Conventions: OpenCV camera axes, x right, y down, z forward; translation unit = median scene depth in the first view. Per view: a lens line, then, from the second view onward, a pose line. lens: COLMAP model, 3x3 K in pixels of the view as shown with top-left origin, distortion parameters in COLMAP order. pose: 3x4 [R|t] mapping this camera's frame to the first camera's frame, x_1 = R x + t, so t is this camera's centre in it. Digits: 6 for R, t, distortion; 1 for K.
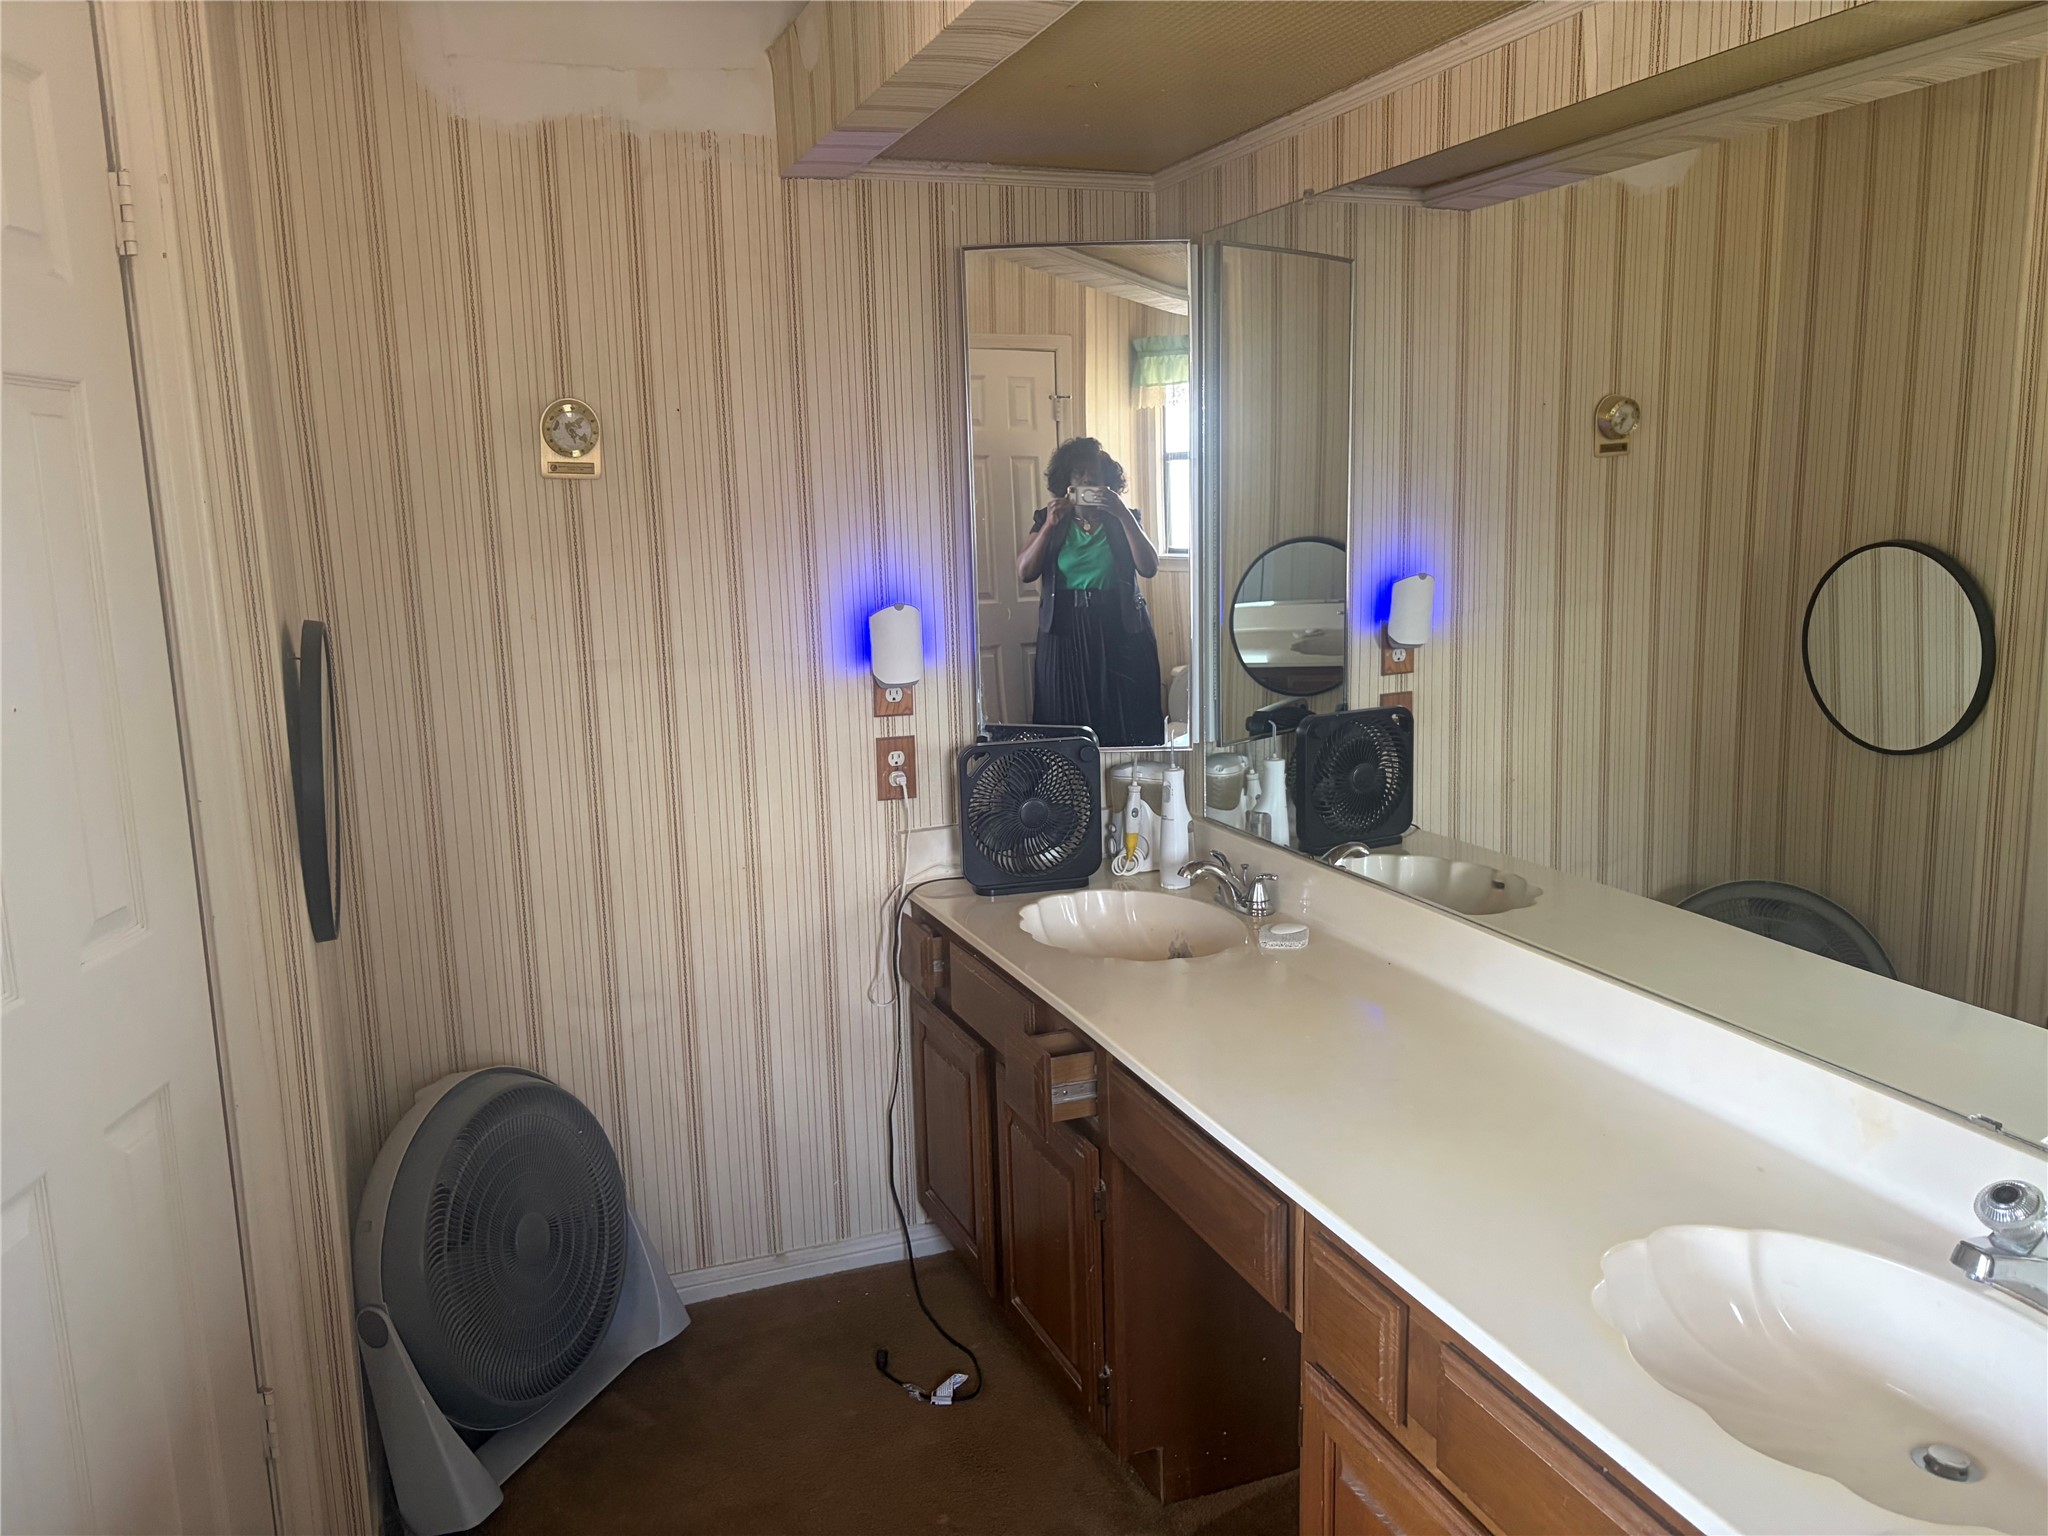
lens RADIAL K [[1532.8, 0, 1028.9], [0, 1532.8, 774.2], [0, 0, 1]] dist [0.010192, -0.030005]
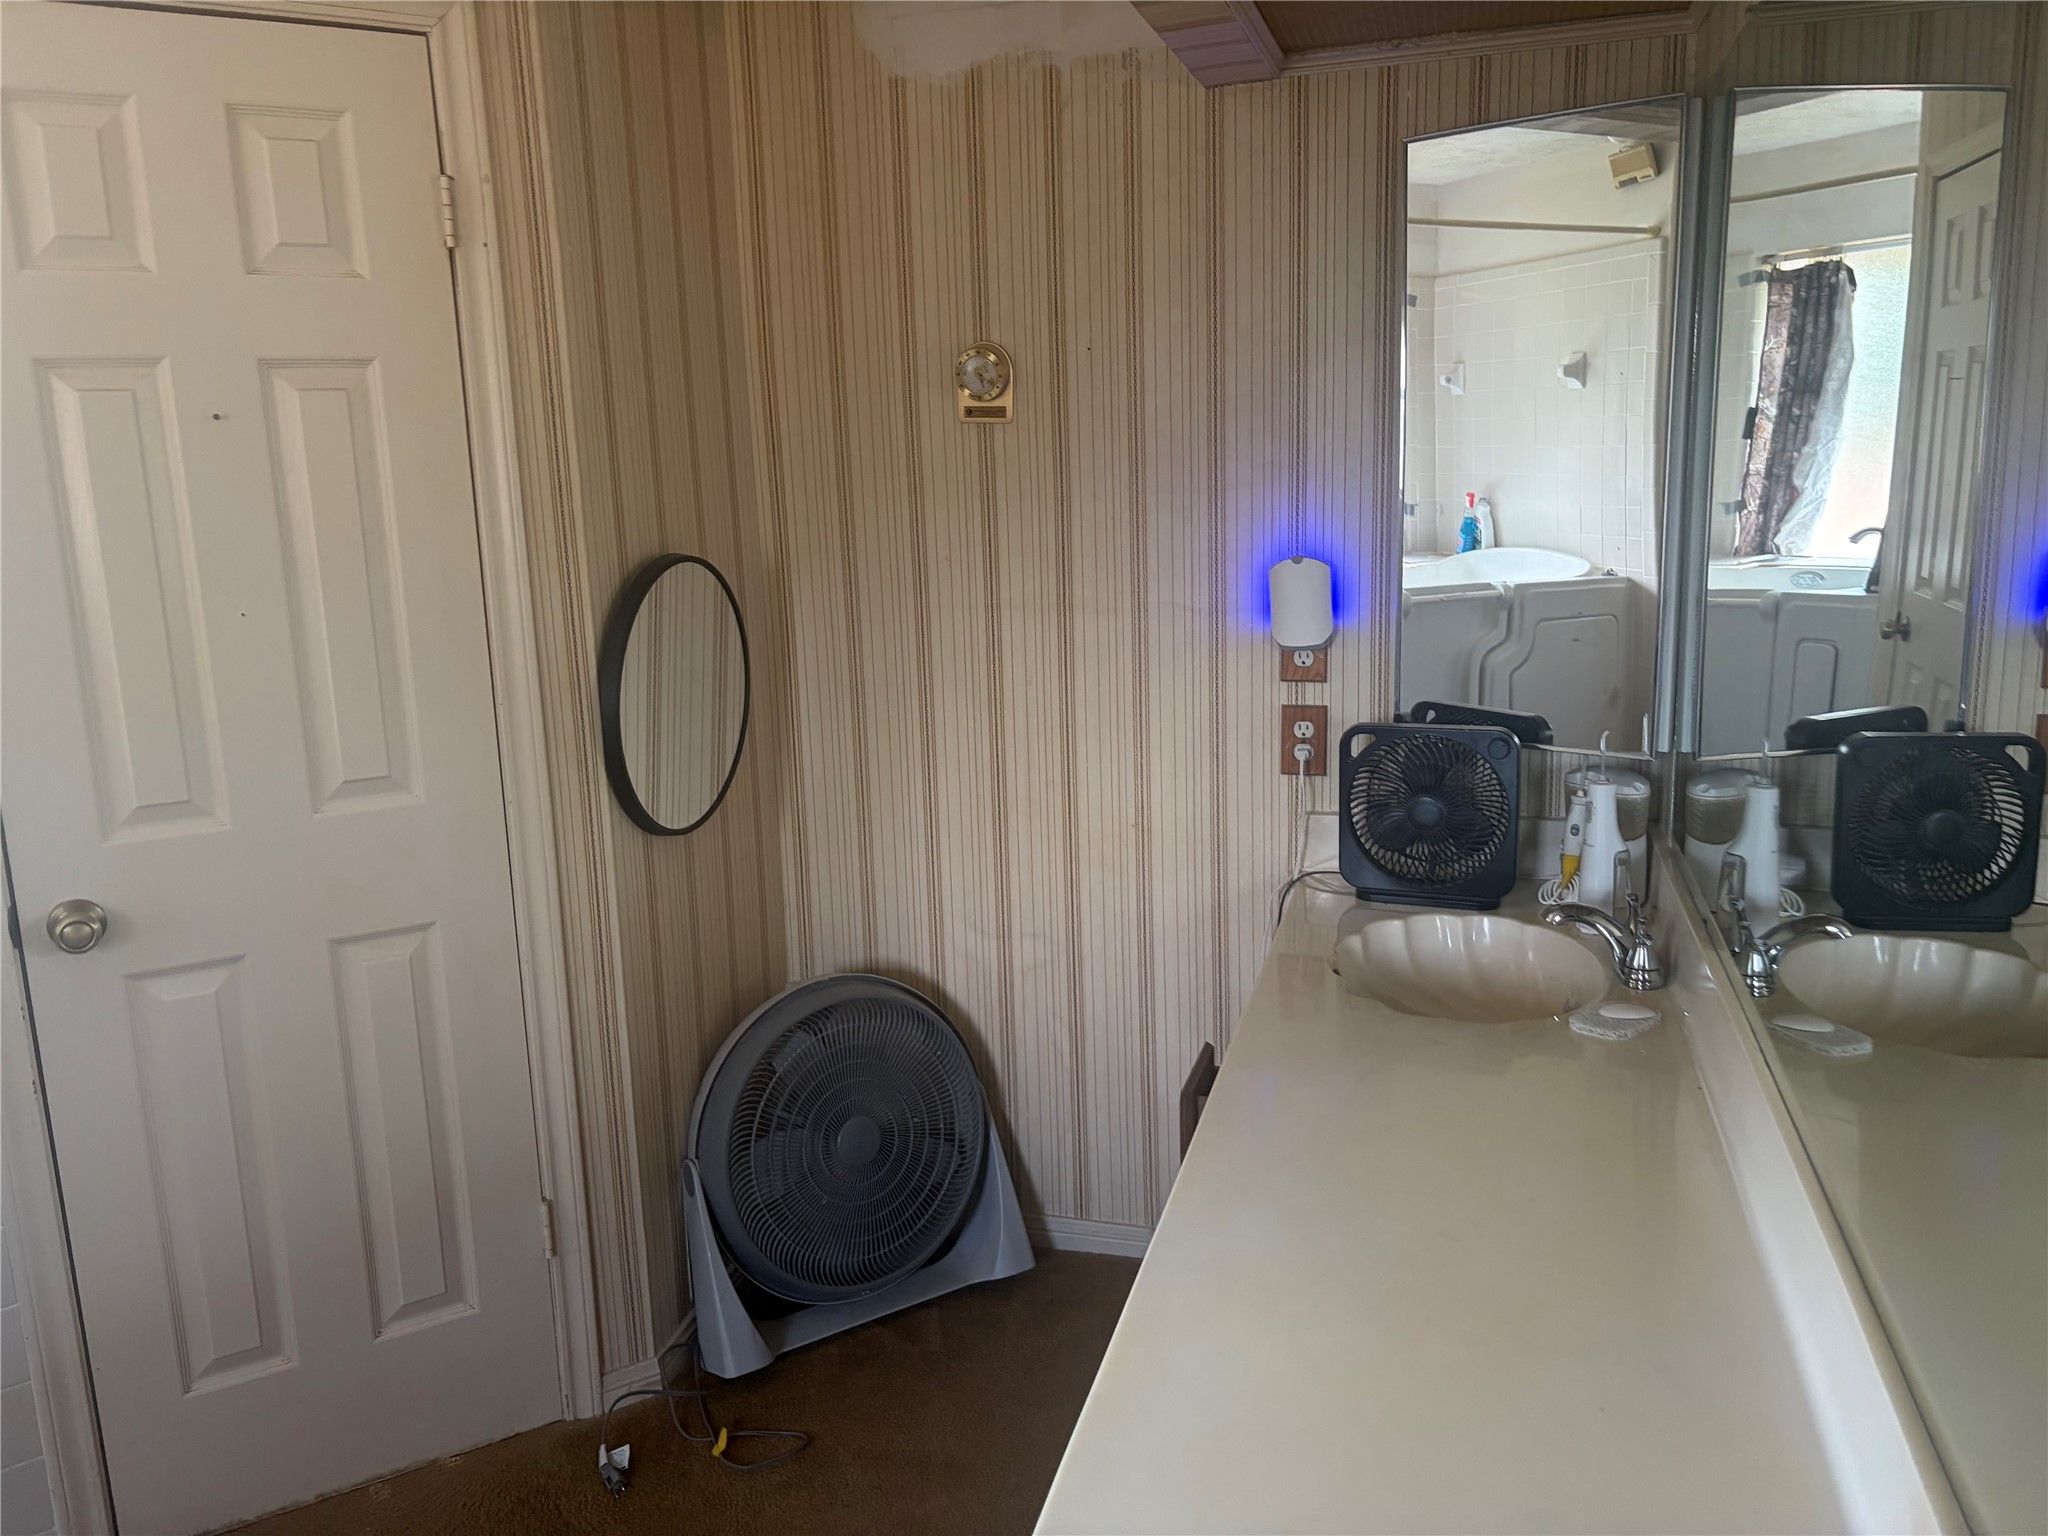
lens RADIAL K [[1532.8, 0, 1025.9], [0, 1532.8, 757.1], [0, 0, 1]] dist [0.010192, -0.030005]
pose [[0.786358, 0.120877, -0.605830, 0.343265], [-0.096101, 0.992667, 0.073323, -0.046253], [0.610251, 0.000563, 0.792208, 0.198949]]
